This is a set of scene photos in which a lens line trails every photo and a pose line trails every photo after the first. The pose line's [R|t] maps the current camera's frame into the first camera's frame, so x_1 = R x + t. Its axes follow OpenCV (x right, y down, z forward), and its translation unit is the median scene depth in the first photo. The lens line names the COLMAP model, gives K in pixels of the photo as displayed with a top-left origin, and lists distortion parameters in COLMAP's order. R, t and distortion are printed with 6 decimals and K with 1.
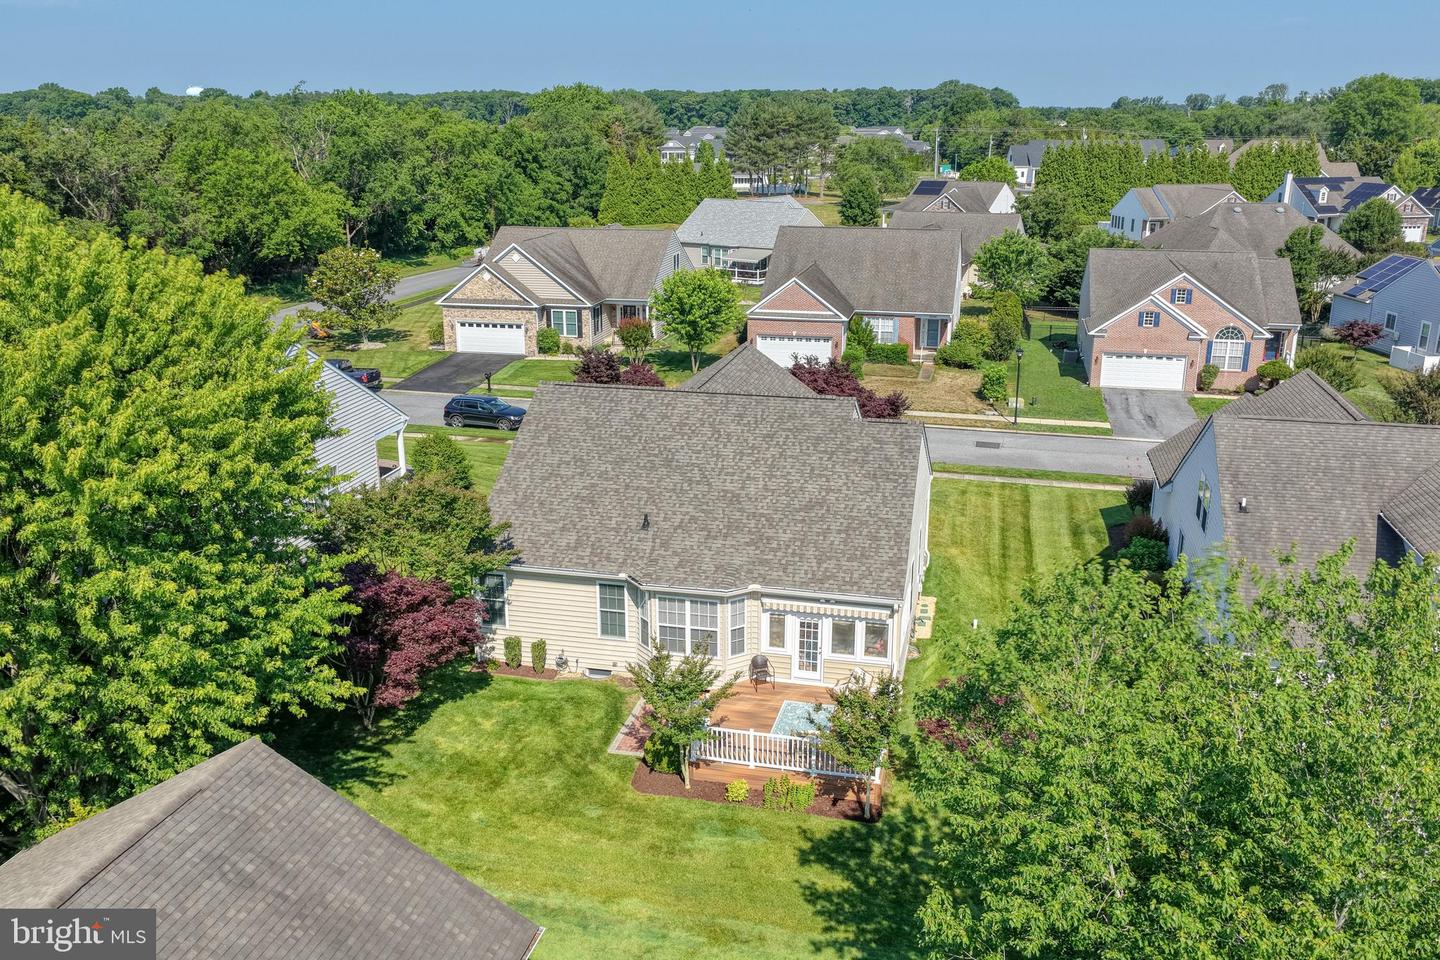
lens RADIAL K [[1194.0, 0, 711.5], [0, 1194.0, 475.5], [0, 0, 1]] dist [-0.013692, 0.036651]
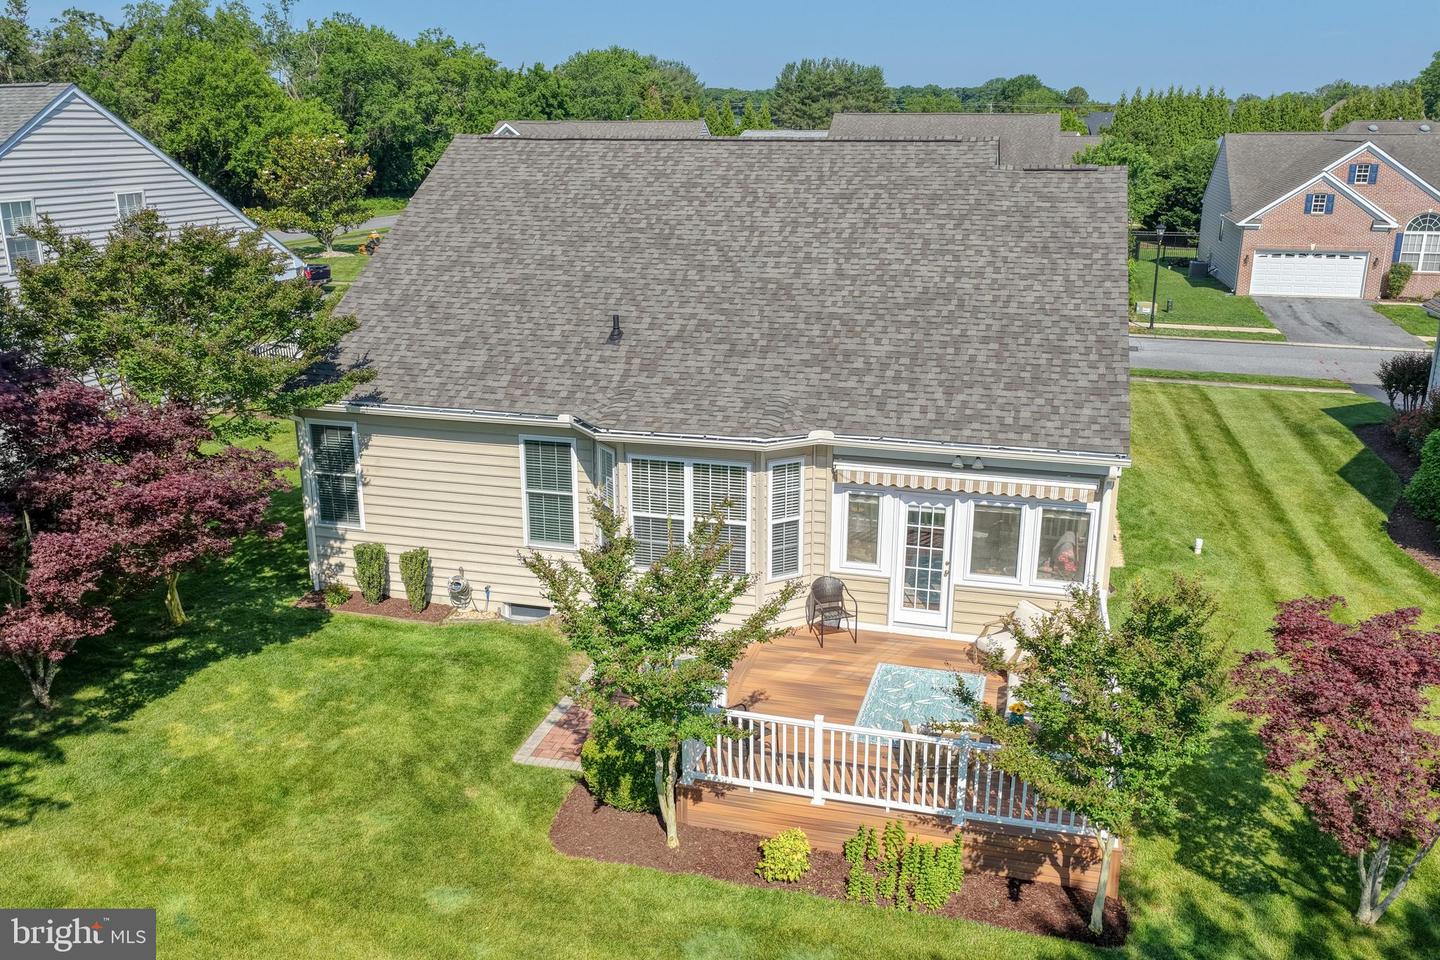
lens RADIAL K [[1194.0, 0, 711.5], [0, 1194.0, 475.5], [0, 0, 1]] dist [-0.013692, 0.036651]
pose [[0.999406, 0.011611, -0.032443, 0.006323], [-0.011660, 0.999931, -0.001331, 0.108409], [0.032426, 0.001709, 0.999473, 0.484838]]
